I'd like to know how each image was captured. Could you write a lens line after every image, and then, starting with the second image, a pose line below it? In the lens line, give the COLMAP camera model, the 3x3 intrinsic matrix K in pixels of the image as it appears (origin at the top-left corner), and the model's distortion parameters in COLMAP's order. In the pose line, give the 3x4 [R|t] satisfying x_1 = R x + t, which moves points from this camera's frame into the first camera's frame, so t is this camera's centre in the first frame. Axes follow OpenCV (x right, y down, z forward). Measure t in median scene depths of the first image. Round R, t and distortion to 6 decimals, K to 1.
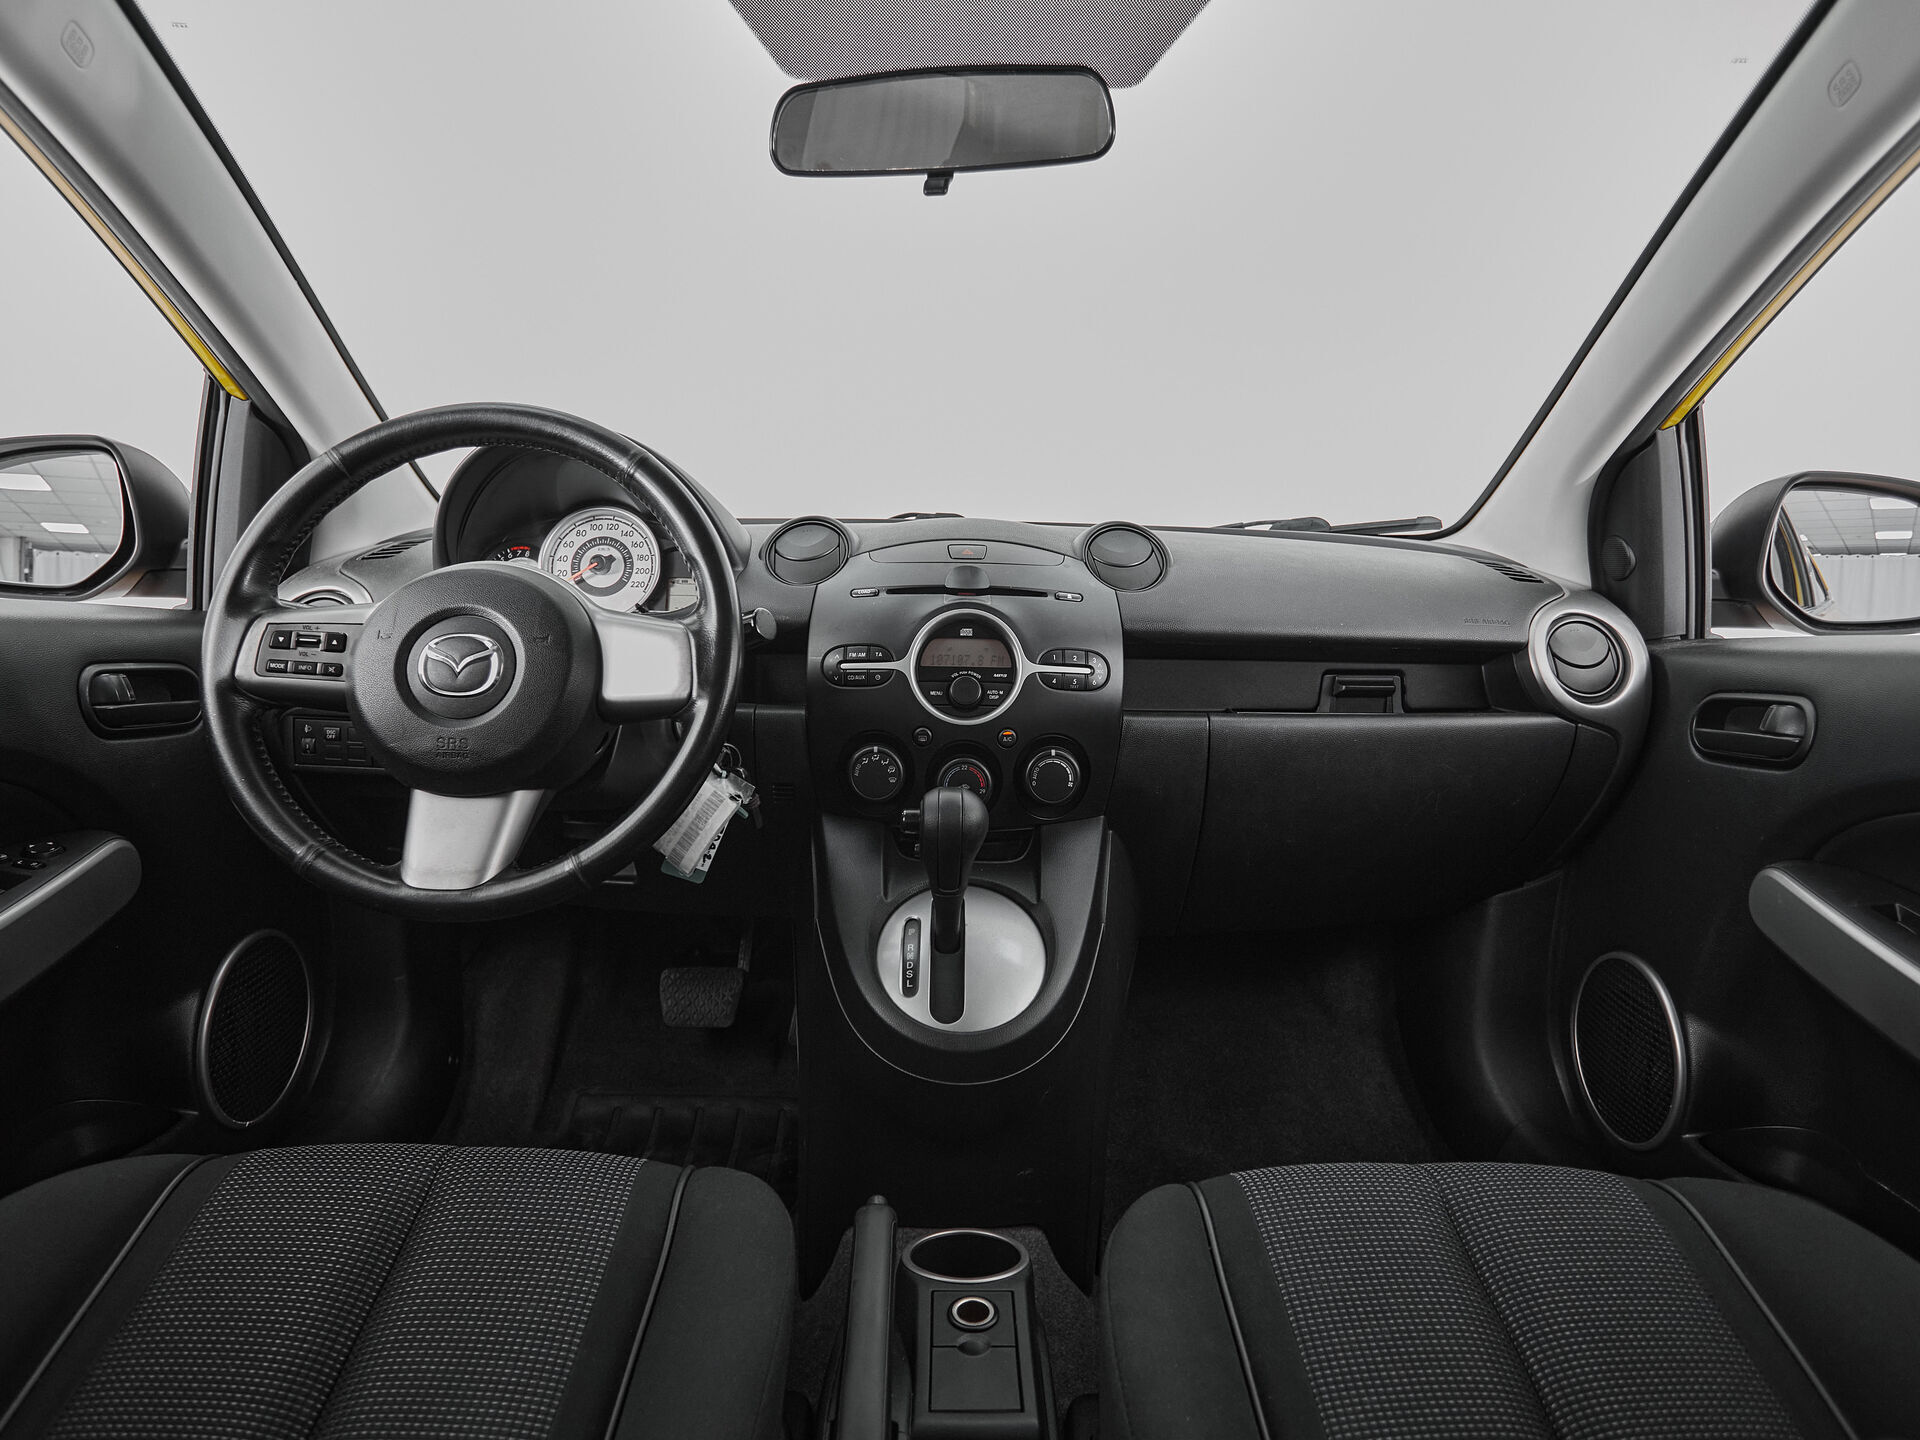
lens RADIAL K [[1104.5, 0, 942.1], [0, 1104.5, 736.8], [0, 0, 1]] dist [0.005774, -0.000359]
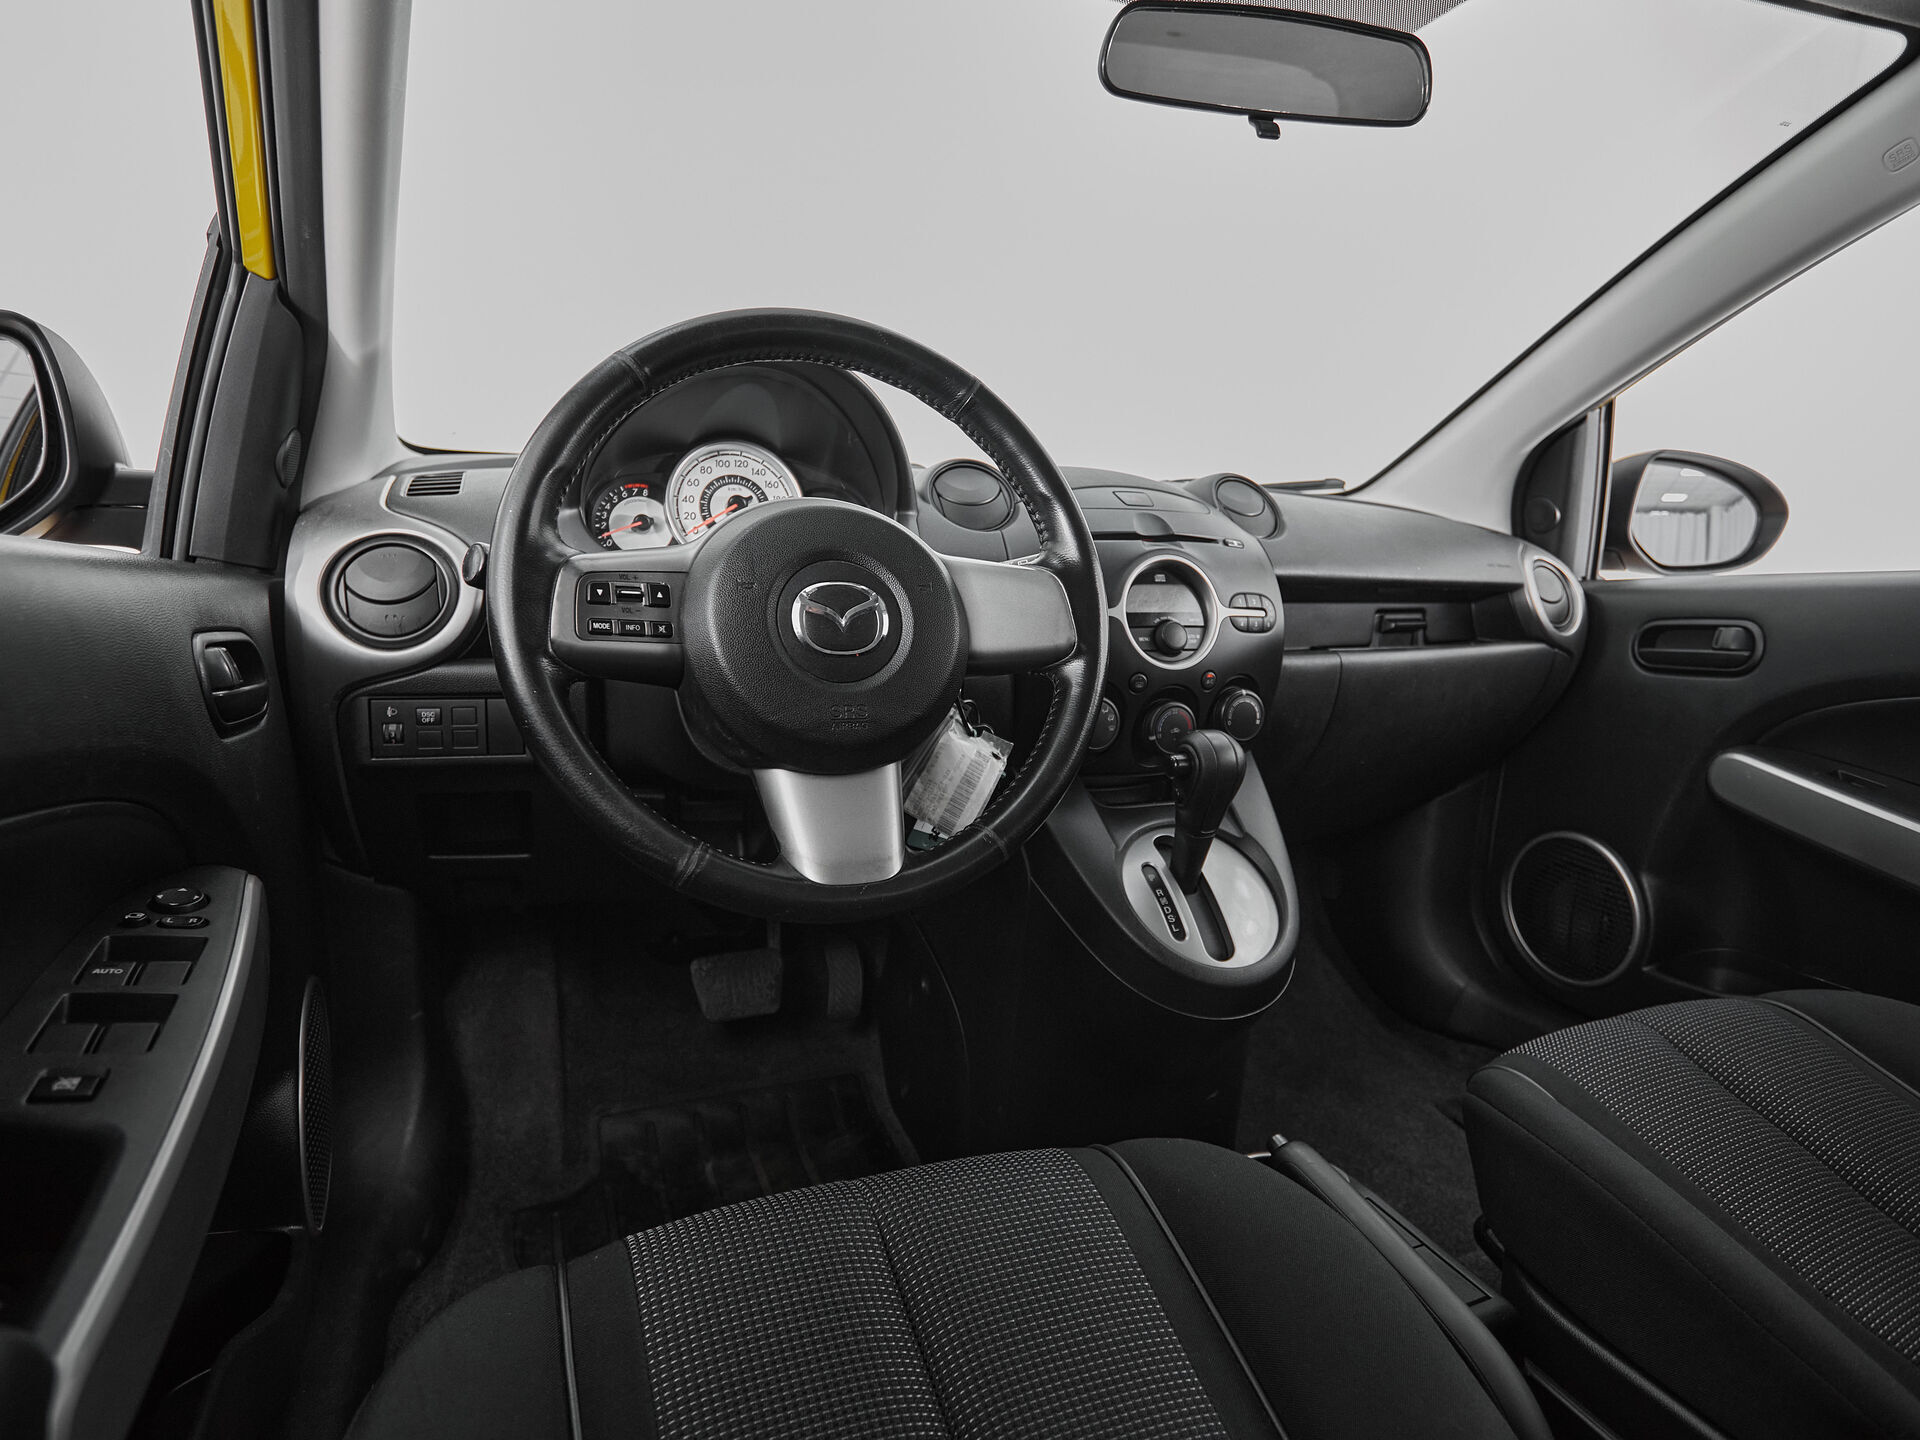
lens RADIAL K [[1076.2, 0, 960.0], [0, 1076.2, 720.0], [0, 0, 1]] dist [0.001604, -0.000078]
pose [[0.922803, -0.060081, 0.380559, -0.535384], [0.049742, 0.998078, 0.036953, -0.010561], [-0.382048, -0.015170, 0.924018, 0.155895]]
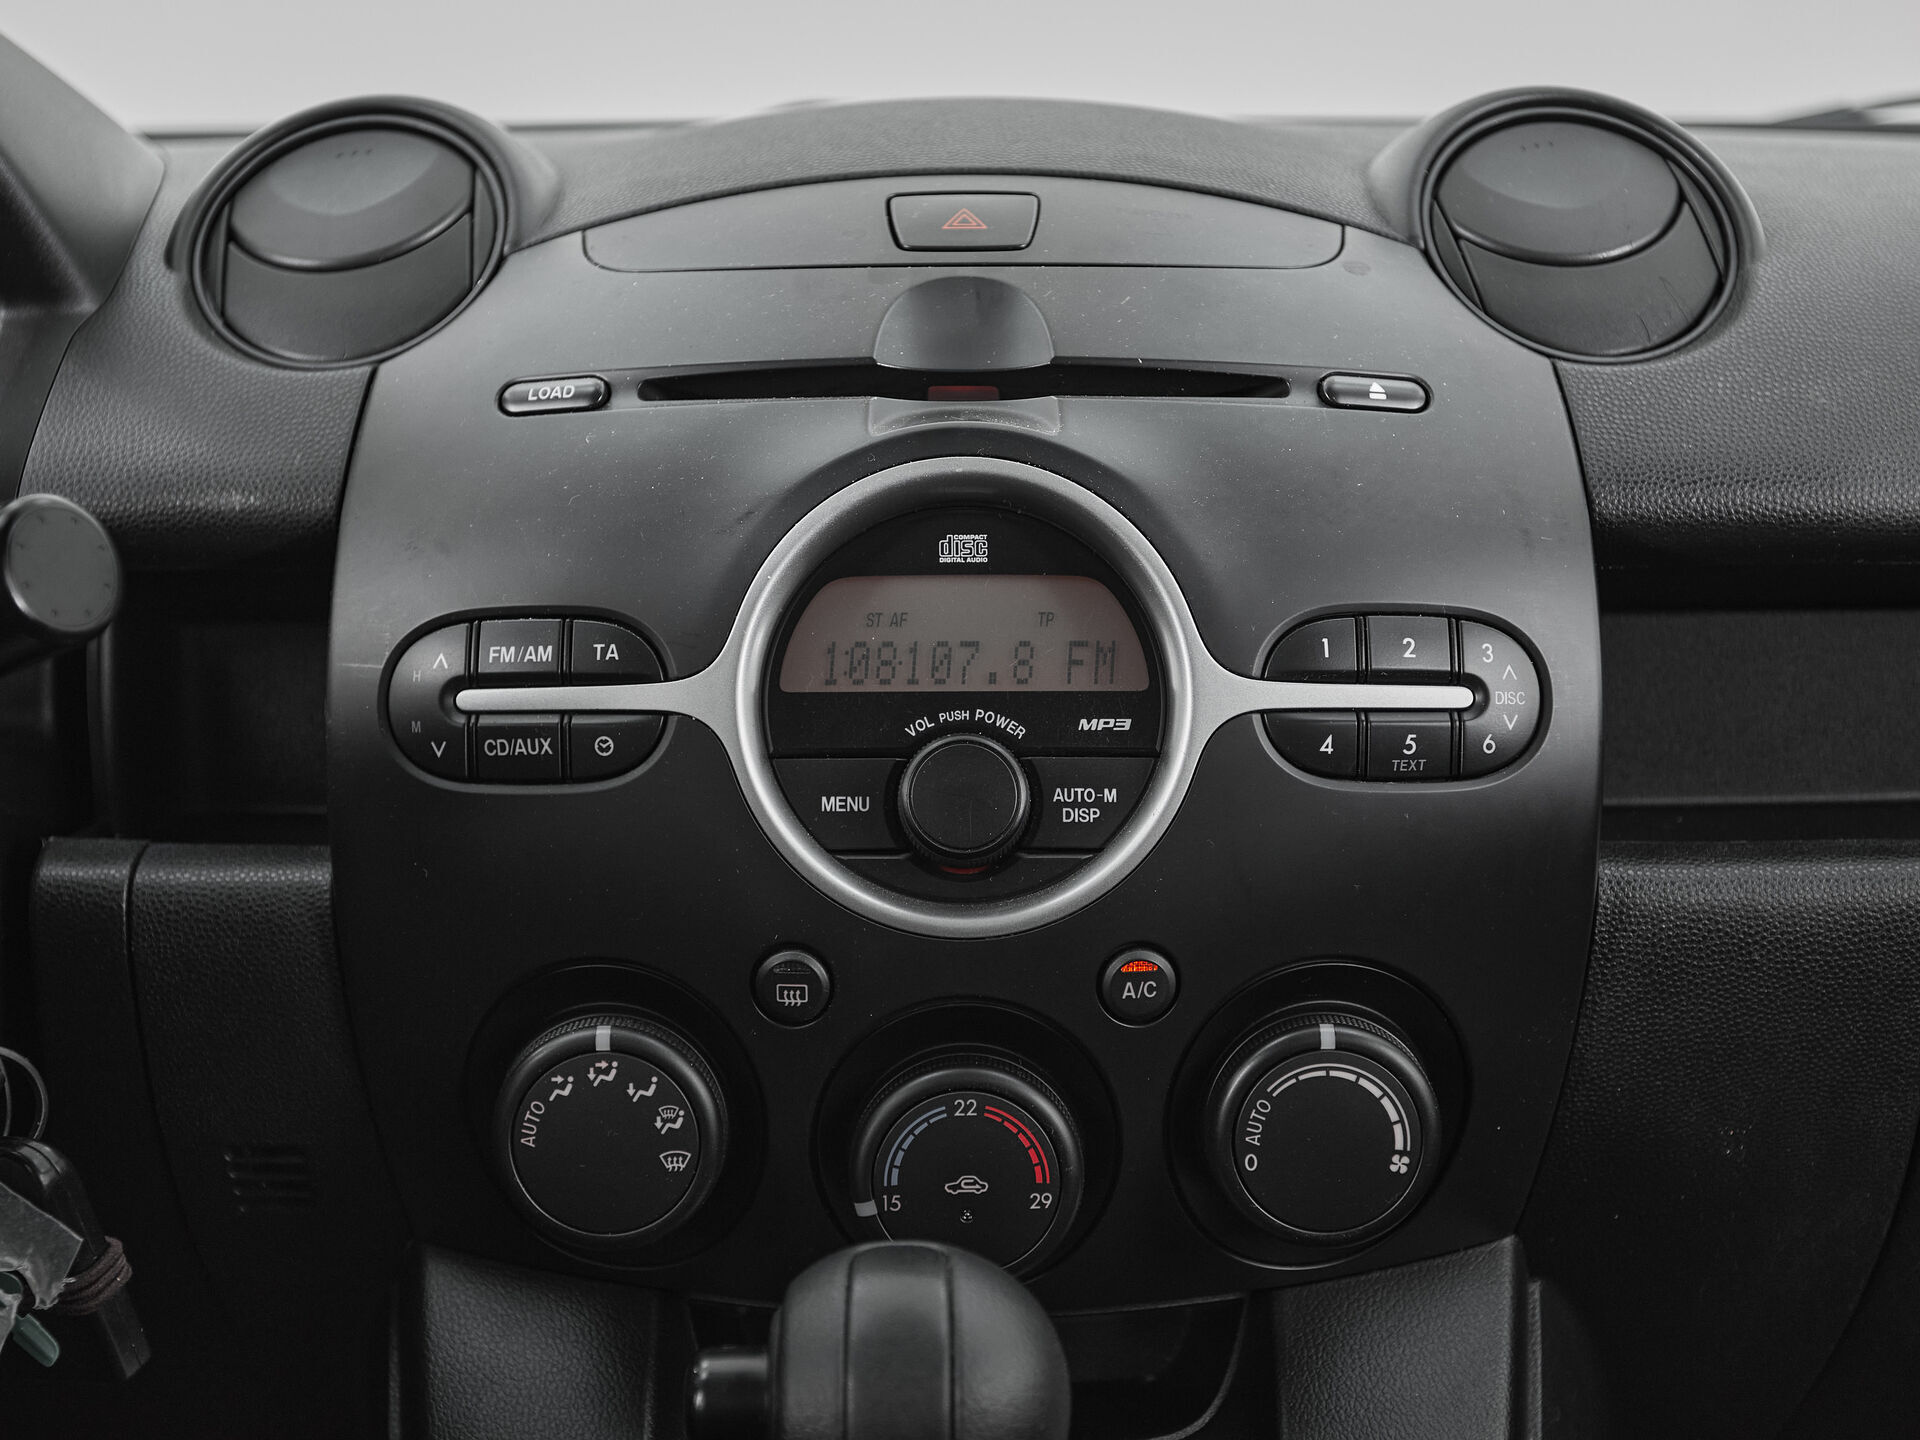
lens RADIAL K [[2494.3, 0, 973.7], [0, 2494.3, 708.9], [0, 0, 1]] dist [0.012719, 0.048939]
pose [[0.999763, -0.021589, -0.002903, 0.025126], [0.021672, 0.999233, 0.032602, -0.077666], [0.002197, -0.032658, 0.999464, 0.444424]]
